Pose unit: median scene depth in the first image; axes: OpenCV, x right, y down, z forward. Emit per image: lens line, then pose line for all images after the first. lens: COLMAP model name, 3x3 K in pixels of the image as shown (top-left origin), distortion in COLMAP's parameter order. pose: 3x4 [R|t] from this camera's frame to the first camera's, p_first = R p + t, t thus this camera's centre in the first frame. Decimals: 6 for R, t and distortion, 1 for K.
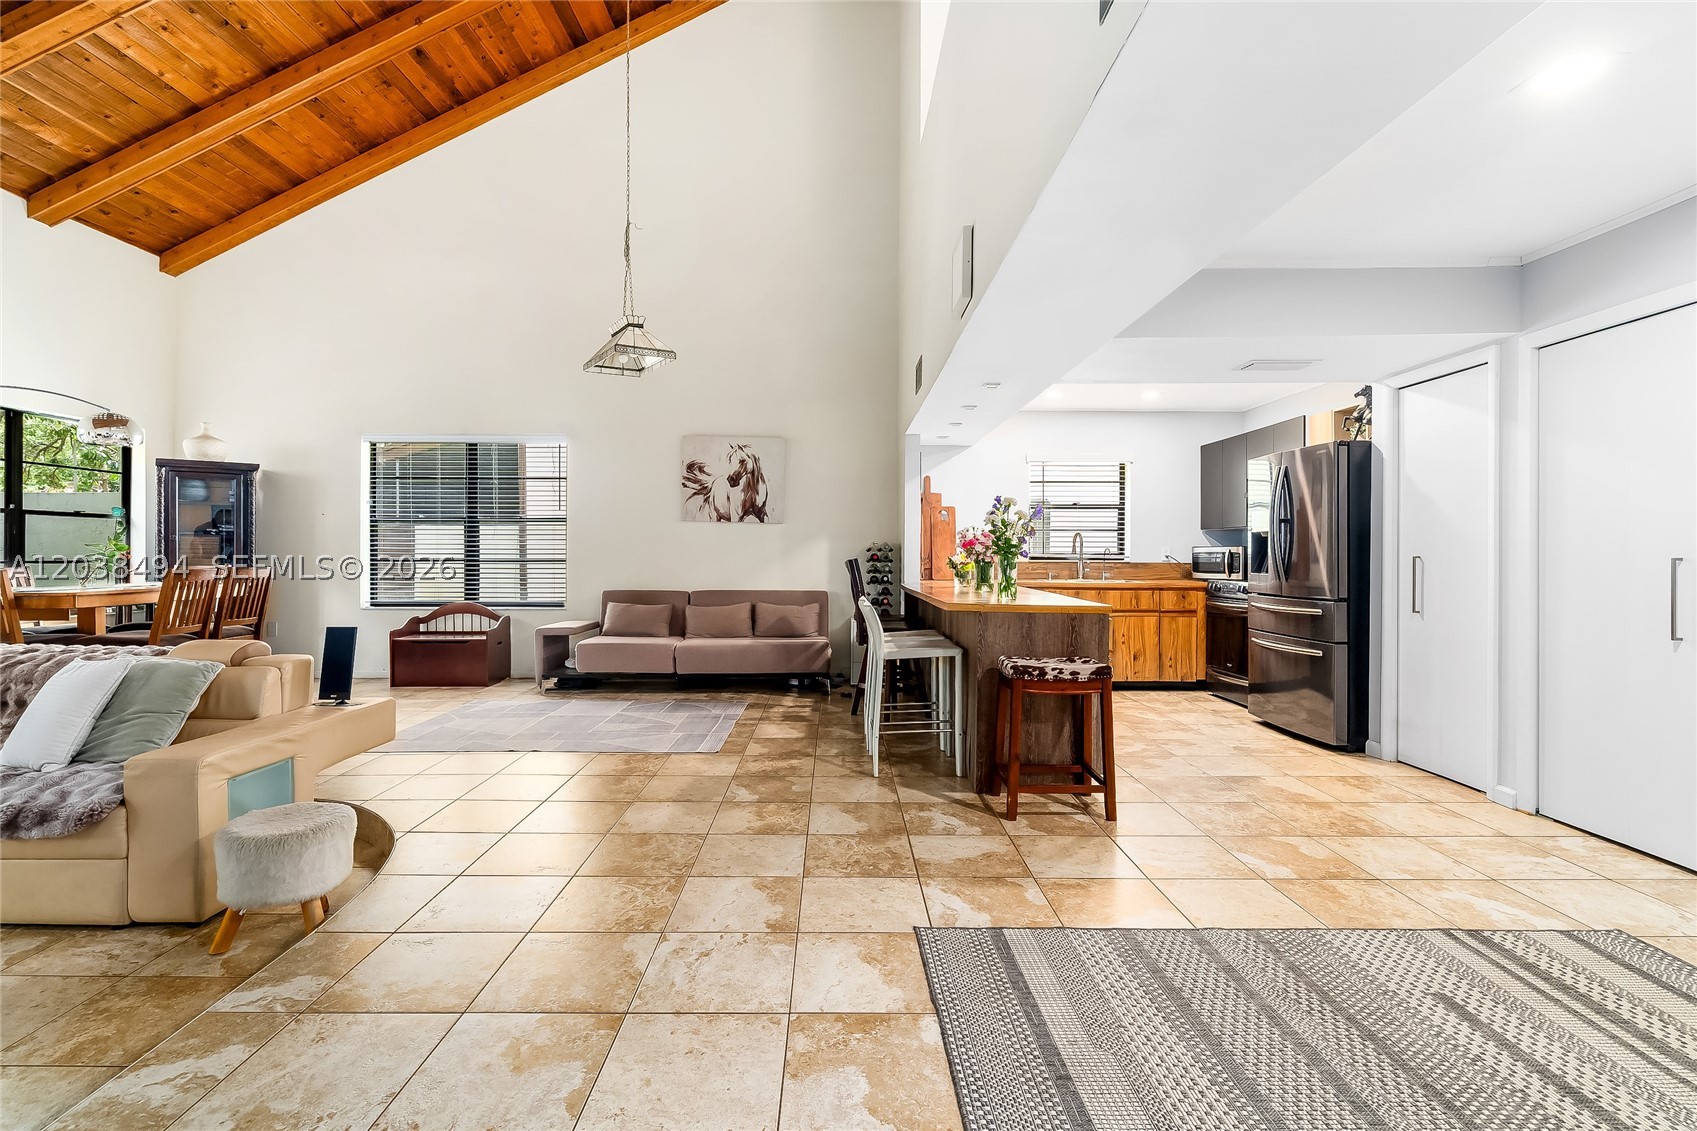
lens RADIAL K [[789.9, 0, 849.5], [0, 789.9, 552.1], [0, 0, 1]] dist [-0.000070, 0.000194]
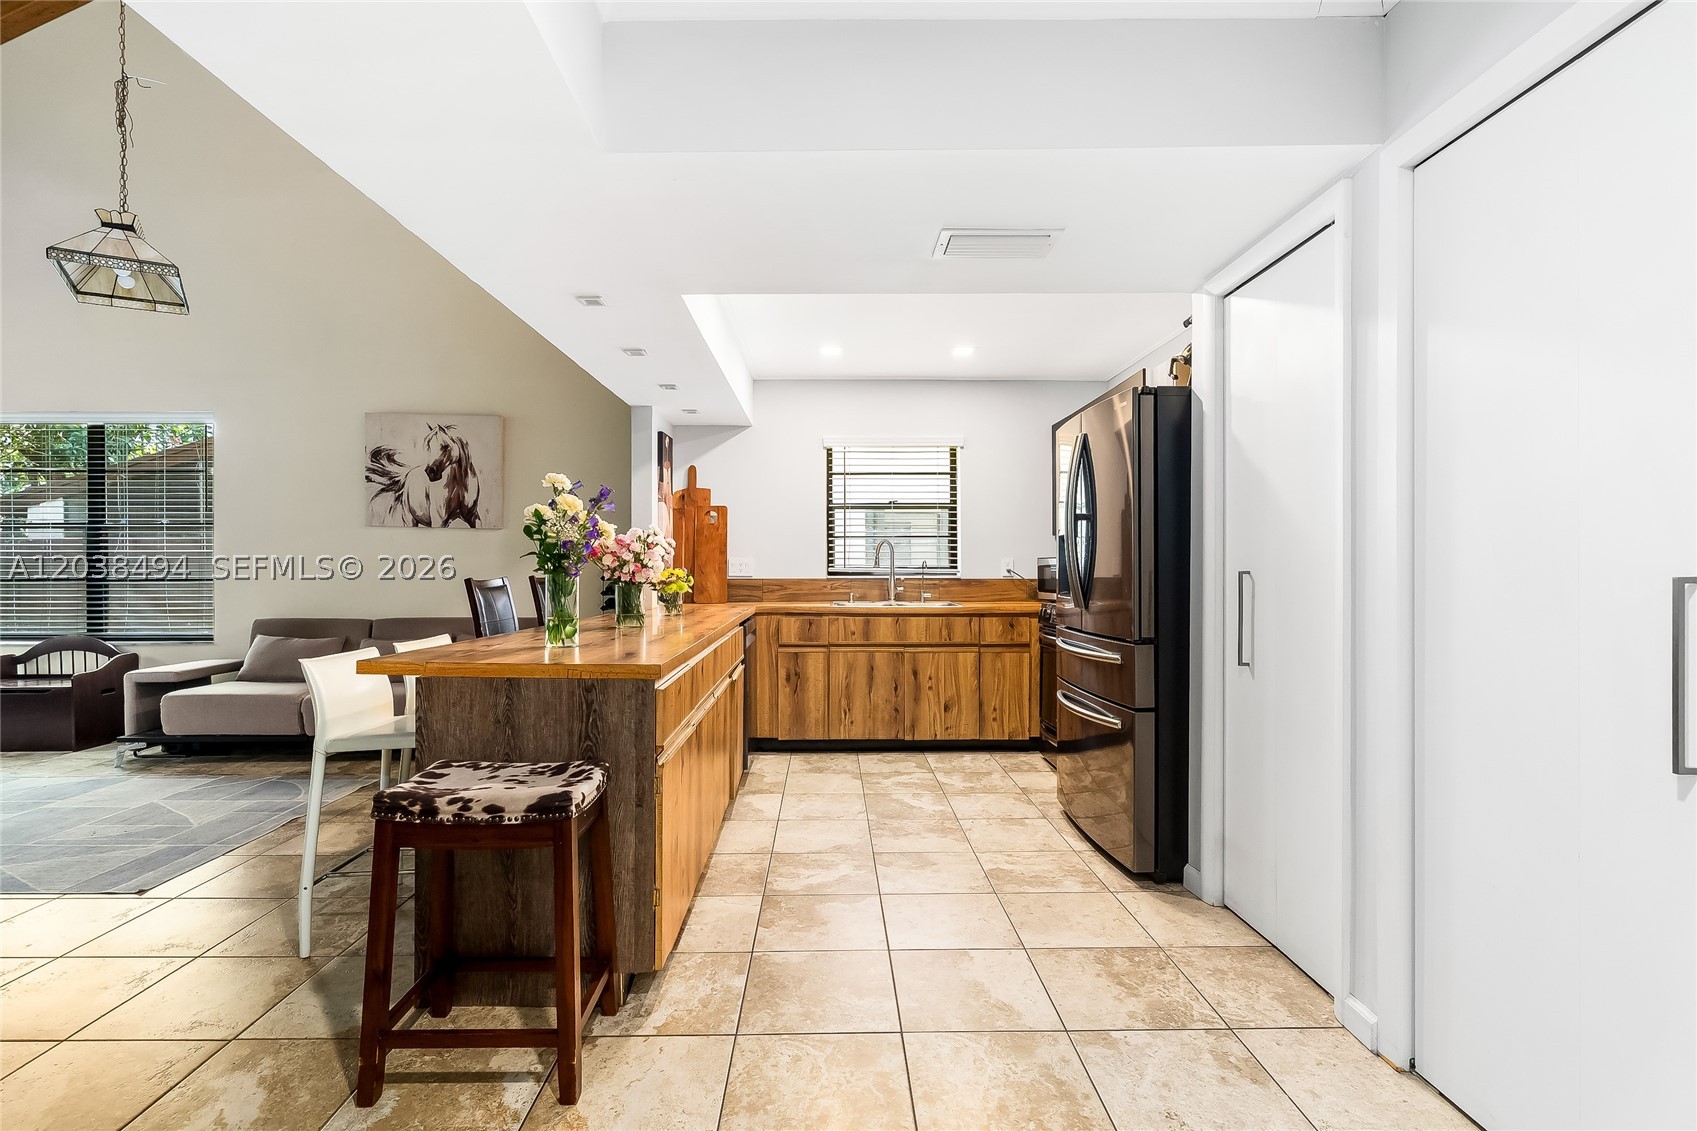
lens RADIAL K [[789.9, 0, 857.5], [0, 789.9, 565.9], [0, 0, 1]] dist [-0.000070, 0.000194]
pose [[0.999909, -0.004175, 0.012837, 0.247667], [0.004170, 0.999991, 0.000437, -0.000073], [-0.012839, -0.000383, 0.999918, 0.240911]]
